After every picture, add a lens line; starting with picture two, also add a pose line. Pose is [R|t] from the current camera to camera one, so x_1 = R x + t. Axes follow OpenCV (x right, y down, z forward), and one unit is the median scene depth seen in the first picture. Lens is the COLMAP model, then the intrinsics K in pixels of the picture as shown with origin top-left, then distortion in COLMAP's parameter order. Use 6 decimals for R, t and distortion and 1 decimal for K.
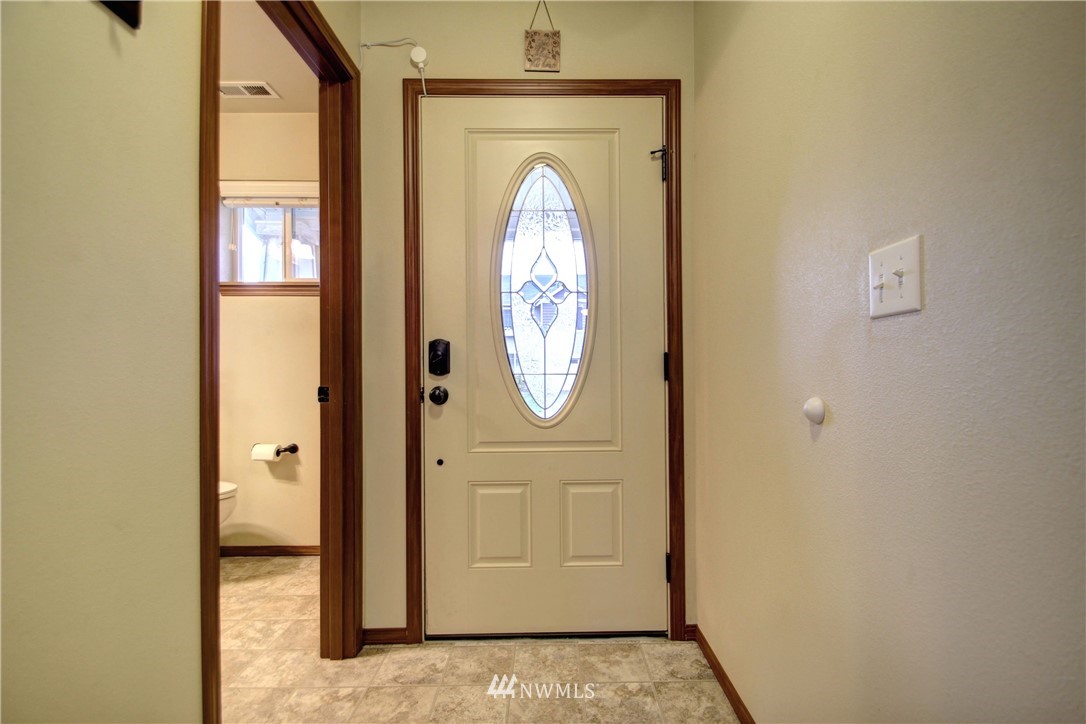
lens RADIAL K [[504.4, 0, 556.8], [0, 504.4, 370.1], [0, 0, 1]] dist [0.020430, -0.023563]
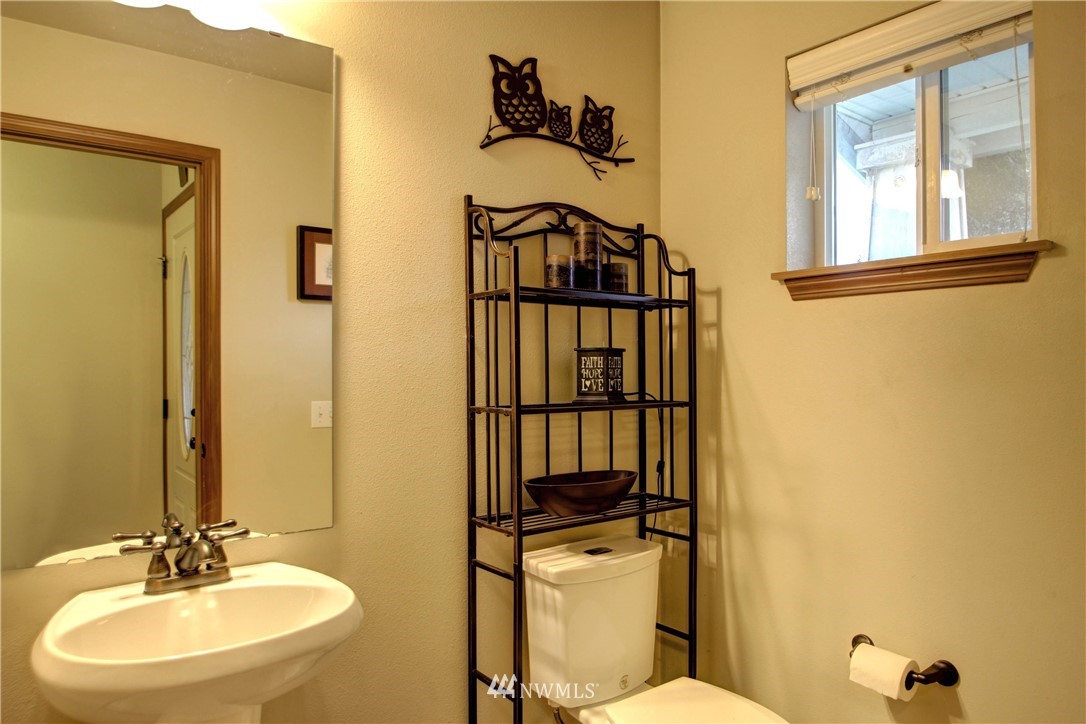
lens RADIAL K [[735.5, 0, 546.1], [0, 735.5, 383.1], [0, 0, 1]] dist [-0.040275, 0.000160]
pose [[0.599262, 0.004452, -0.800541, -0.257875], [-0.002427, 0.999990, 0.003744, -0.073268], [0.800549, -0.000301, 0.599267, 0.413834]]
